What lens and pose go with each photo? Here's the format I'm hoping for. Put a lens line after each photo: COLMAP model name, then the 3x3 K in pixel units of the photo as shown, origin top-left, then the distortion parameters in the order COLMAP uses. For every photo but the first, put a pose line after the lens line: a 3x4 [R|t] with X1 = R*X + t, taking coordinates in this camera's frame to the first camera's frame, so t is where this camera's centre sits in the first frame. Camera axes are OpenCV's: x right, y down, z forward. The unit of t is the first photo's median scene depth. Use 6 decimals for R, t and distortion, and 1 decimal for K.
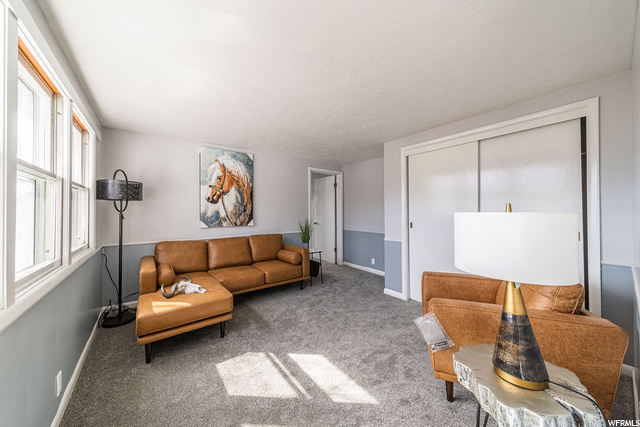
lens RADIAL K [[225.2, 0, 322.7], [0, 225.2, 212.1], [0, 0, 1]] dist [0.001131, -0.000048]
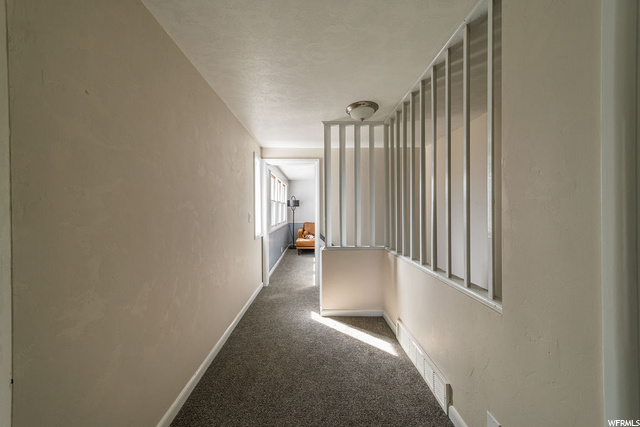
lens RADIAL K [[225.2, 0, 319.3], [0, 225.2, 212.5], [0, 0, 1]] dist [0.001131, -0.000048]
pose [[0.801761, -0.000871, -0.597644, 1.177537], [0.002896, 0.999993, 0.002428, 0.019865], [0.597638, -0.003678, 0.801758, -1.200434]]
